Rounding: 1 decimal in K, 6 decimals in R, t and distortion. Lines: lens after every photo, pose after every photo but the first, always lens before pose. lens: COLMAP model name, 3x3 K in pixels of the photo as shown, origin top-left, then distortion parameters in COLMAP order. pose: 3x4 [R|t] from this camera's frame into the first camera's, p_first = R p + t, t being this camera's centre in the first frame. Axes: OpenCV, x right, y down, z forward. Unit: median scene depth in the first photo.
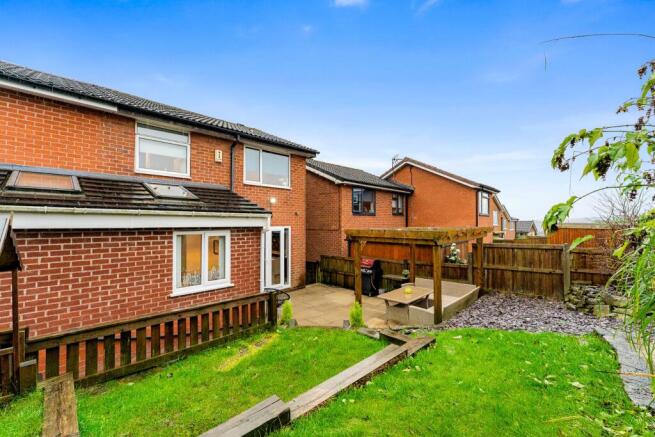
lens RADIAL K [[266.4, 0, 328.5], [0, 266.4, 221.3], [0, 0, 1]] dist [-0.001934, -0.000087]
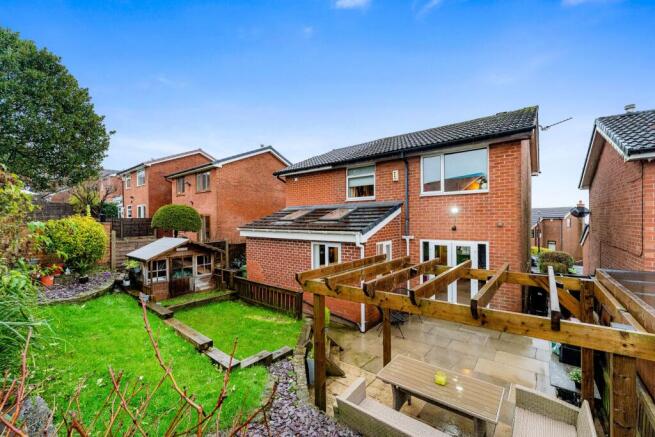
lens RADIAL K [[266.4, 0, 329.5], [0, 266.4, 218.7], [0, 0, 1]] dist [-0.001934, -0.000087]
pose [[0.119004, 0.001143, -0.992893, 0.904019], [0.017512, 0.999841, 0.003250, -0.092560], [0.992739, -0.017774, 0.118965, 0.772757]]
